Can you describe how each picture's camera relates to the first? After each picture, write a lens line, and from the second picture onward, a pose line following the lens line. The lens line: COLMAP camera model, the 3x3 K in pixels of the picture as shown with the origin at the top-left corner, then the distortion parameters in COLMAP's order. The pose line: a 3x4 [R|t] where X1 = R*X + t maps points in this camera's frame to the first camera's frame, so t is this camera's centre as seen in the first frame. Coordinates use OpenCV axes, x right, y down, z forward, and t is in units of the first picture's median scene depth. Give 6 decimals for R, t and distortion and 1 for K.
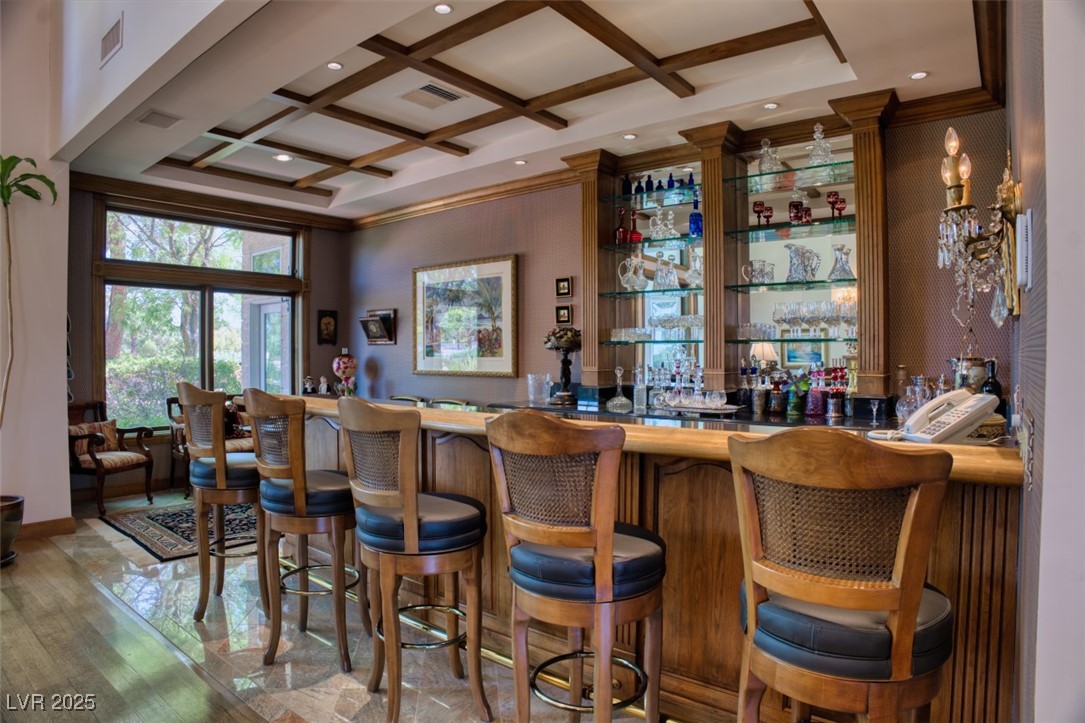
lens RADIAL K [[628.5, 0, 548.3], [0, 628.5, 361.8], [0, 0, 1]] dist [-0.166146, 0.066205]
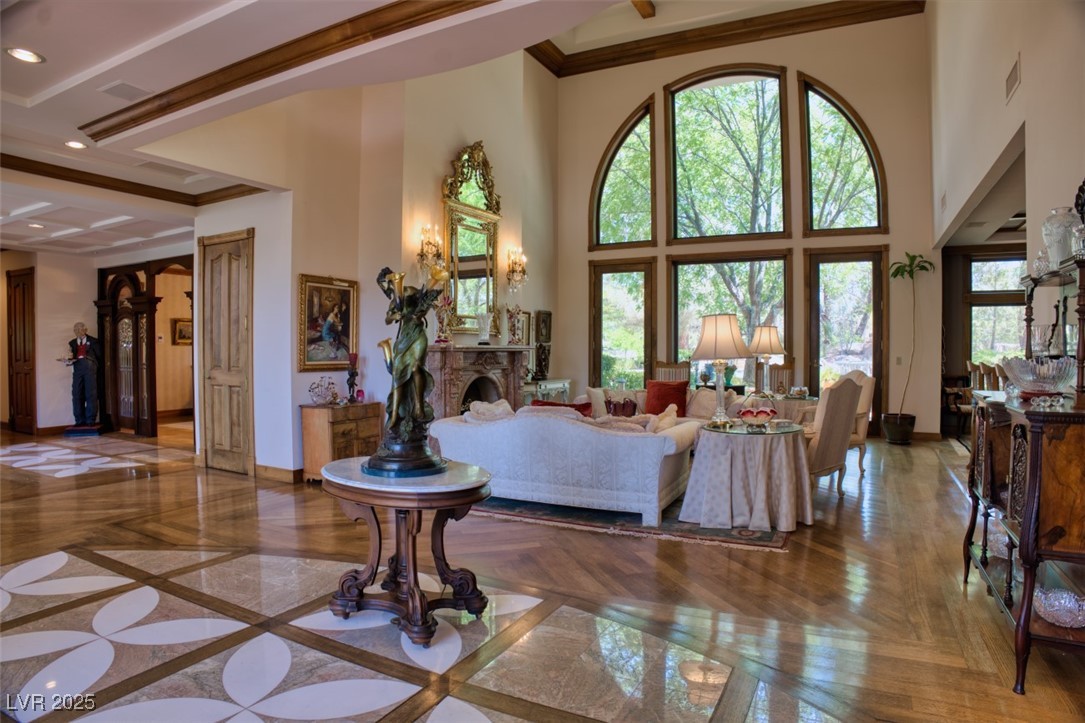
lens RADIAL K [[628.5, 0, 548.3], [0, 628.5, 361.8], [0, 0, 1]] dist [-0.166146, 0.066205]
pose [[0.191991, 0.020841, -0.981175, 0.794380], [-0.007339, 0.999777, 0.019800, 0.000906], [0.981369, 0.003400, 0.192101, -0.626866]]
